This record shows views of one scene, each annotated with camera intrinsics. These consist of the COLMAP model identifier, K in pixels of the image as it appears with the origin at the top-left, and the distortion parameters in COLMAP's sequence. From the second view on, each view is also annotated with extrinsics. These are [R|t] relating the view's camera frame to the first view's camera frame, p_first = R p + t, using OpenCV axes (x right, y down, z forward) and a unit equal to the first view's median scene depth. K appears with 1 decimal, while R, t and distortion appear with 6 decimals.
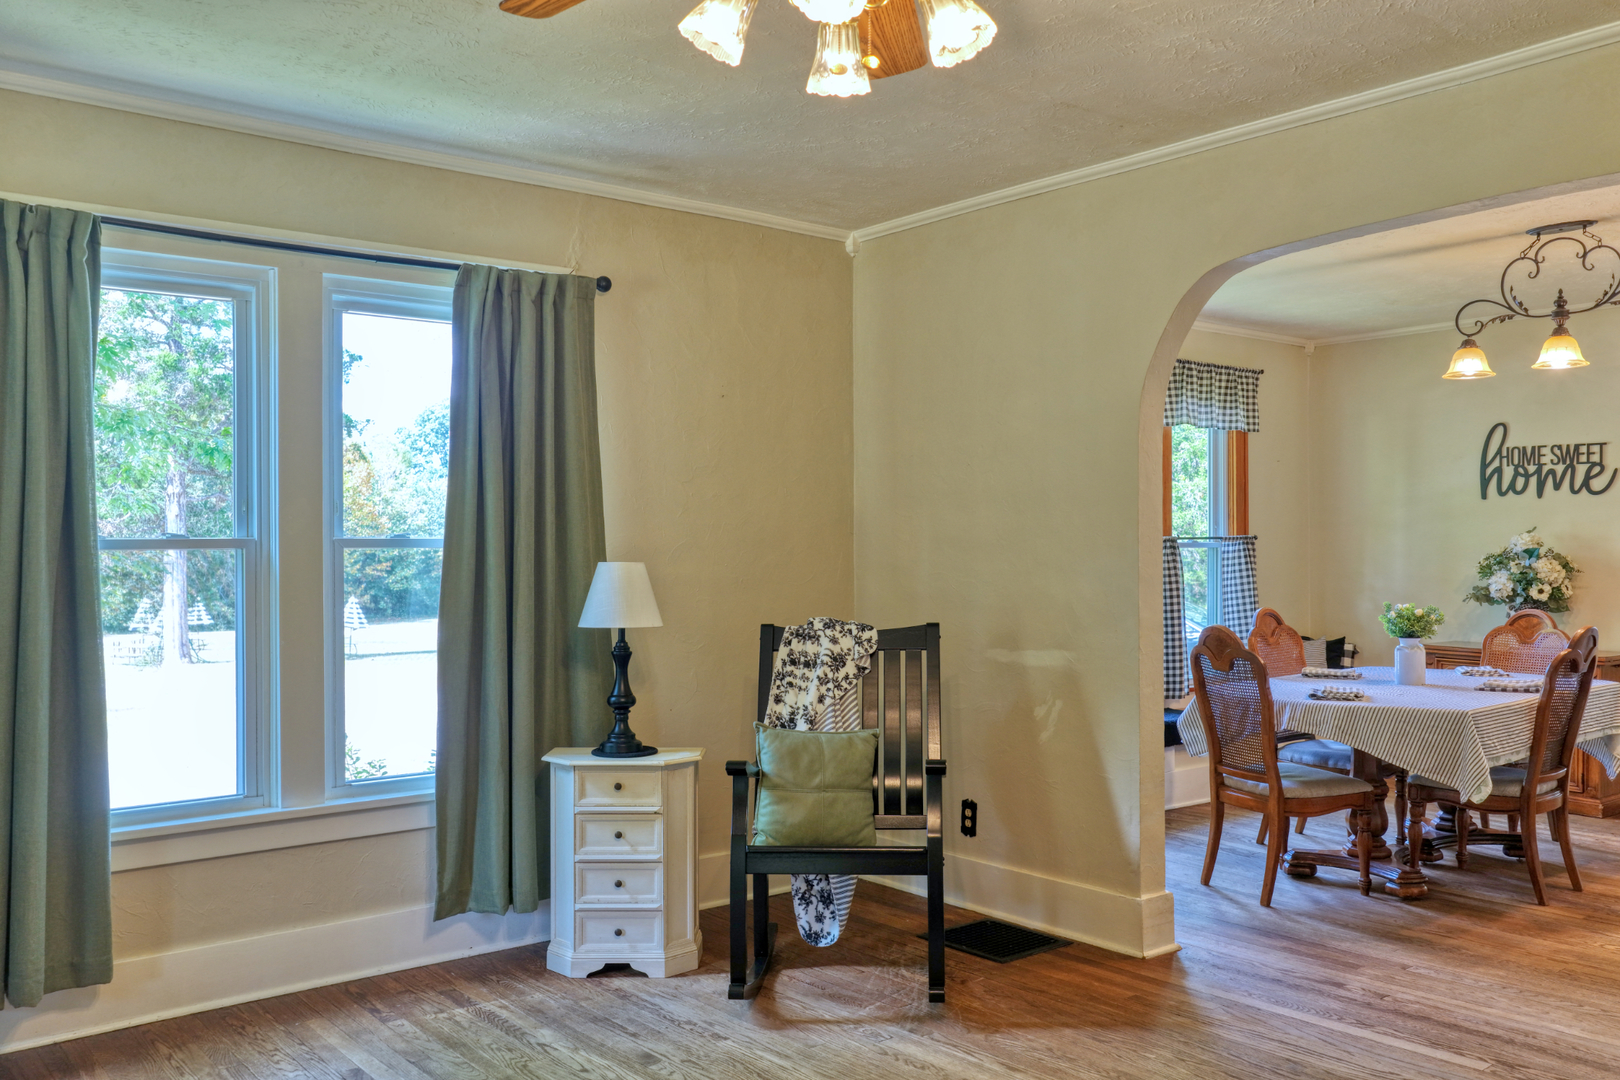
lens RADIAL K [[1317.0, 0, 840.0], [0, 1317.0, 546.2], [0, 0, 1]] dist [-0.011450, 0.032778]
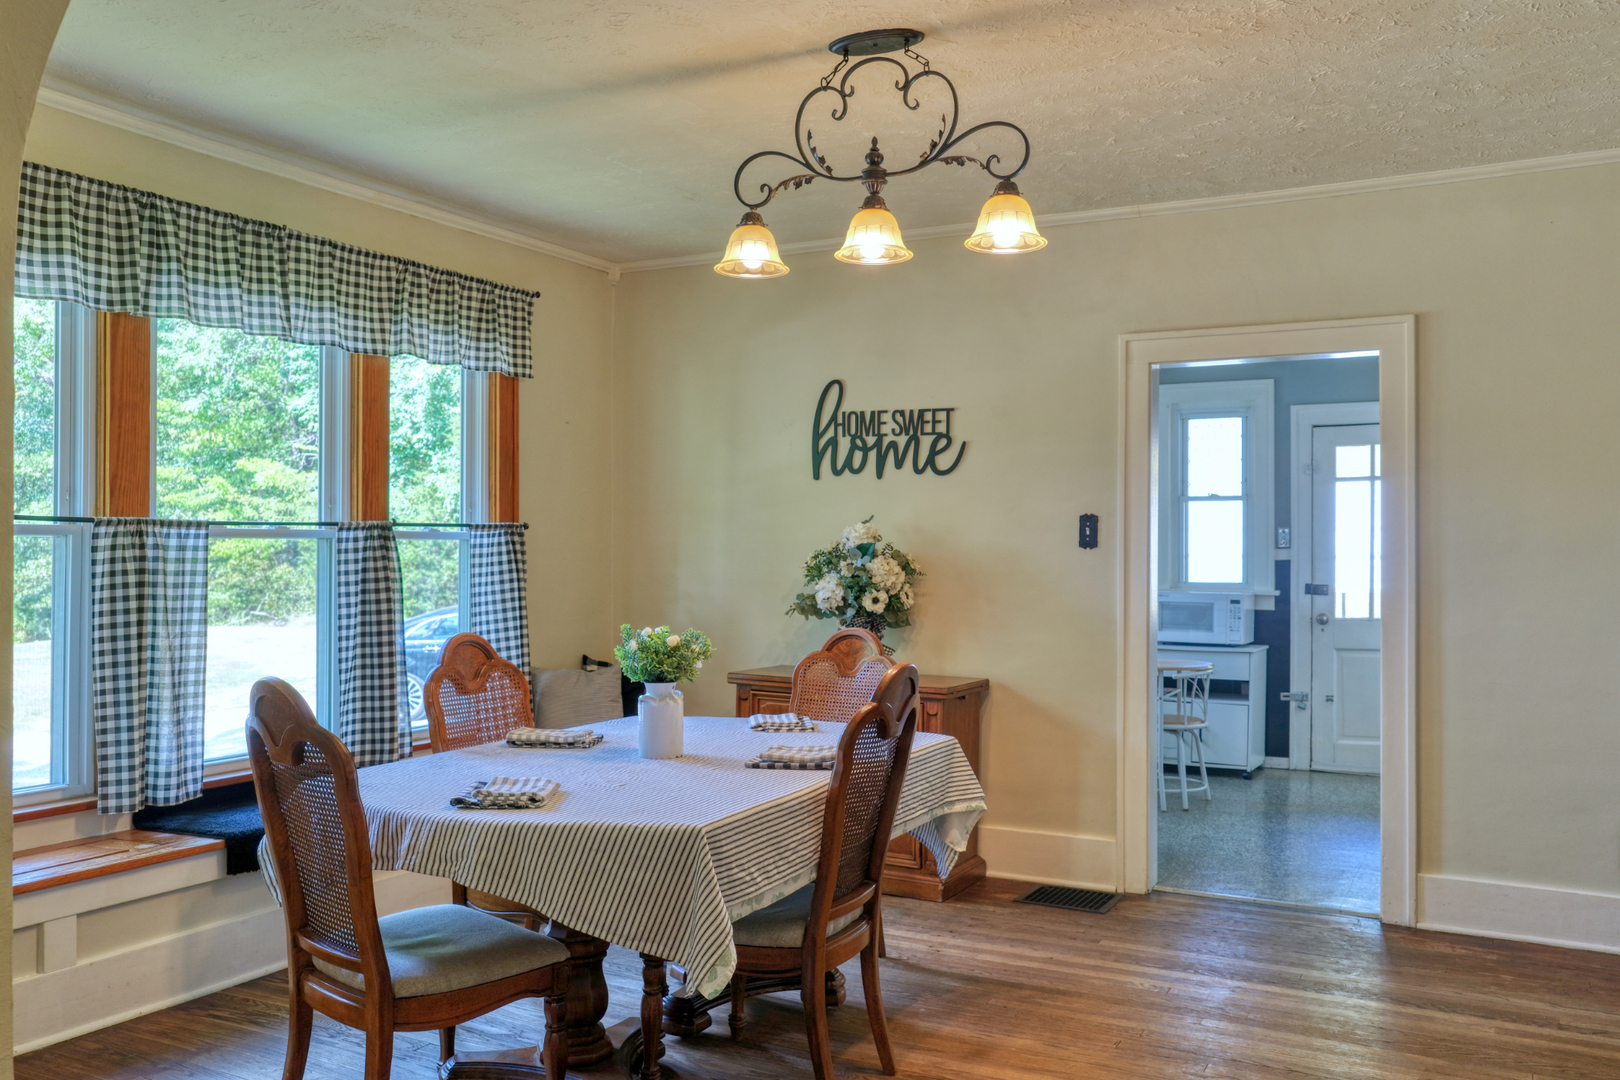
lens RADIAL K [[1317.0, 0, 818.5], [0, 1317.0, 539.7], [0, 0, 1]] dist [-0.011450, 0.032778]
pose [[0.920526, 0.010128, 0.390551, 0.204487], [-0.008294, 0.999945, -0.006384, 0.004525], [-0.390594, 0.002637, 0.920559, 0.314237]]
